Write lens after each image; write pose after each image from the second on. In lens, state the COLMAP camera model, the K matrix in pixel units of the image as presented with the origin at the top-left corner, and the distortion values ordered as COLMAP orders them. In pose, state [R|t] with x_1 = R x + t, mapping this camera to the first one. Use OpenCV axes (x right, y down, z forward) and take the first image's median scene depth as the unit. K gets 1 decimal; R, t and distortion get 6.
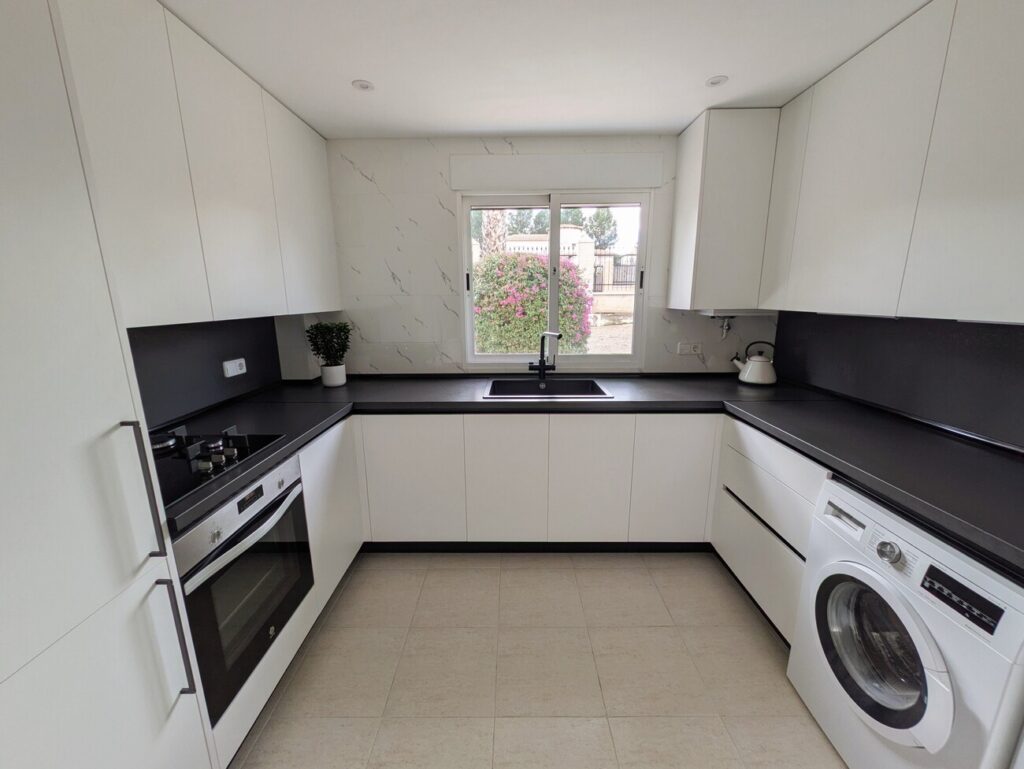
lens RADIAL K [[403.0, 0, 511.3], [0, 403.0, 386.7], [0, 0, 1]] dist [0.001824, -0.000508]
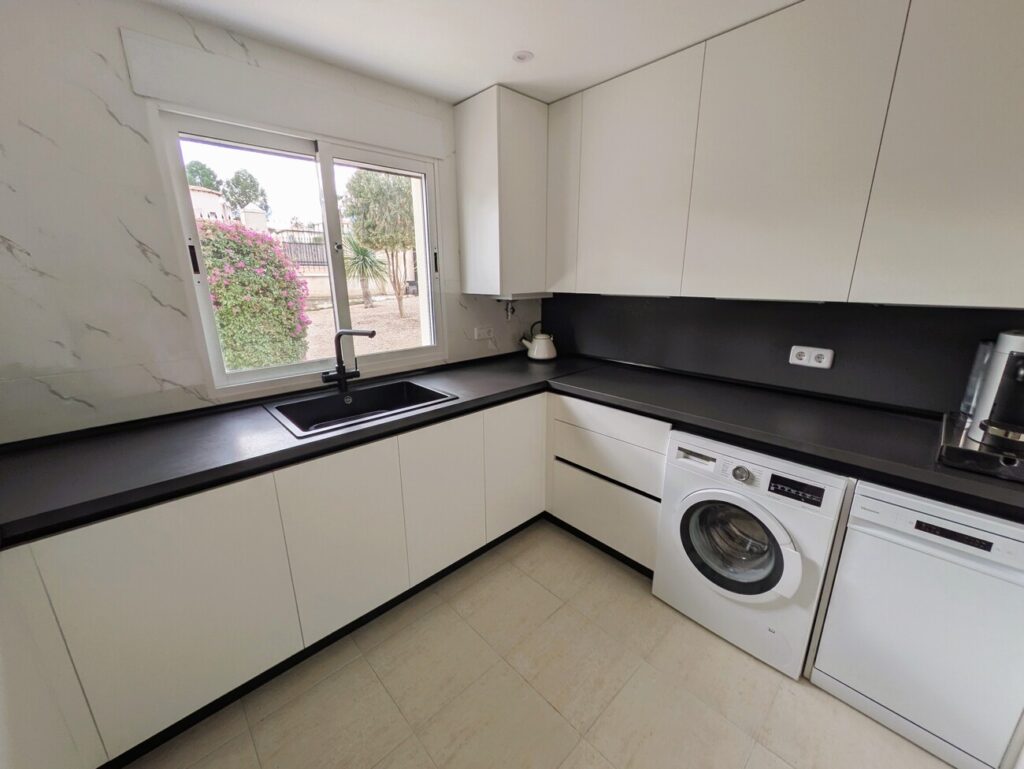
lens RADIAL K [[403.0, 0, 511.3], [0, 403.0, 386.7], [0, 0, 1]] dist [0.001824, -0.000508]
pose [[0.726195, -0.182666, 0.662777, -0.204649], [0.153473, 0.982801, 0.102708, -0.058601], [-0.670139, 0.027133, 0.741739, 0.226057]]
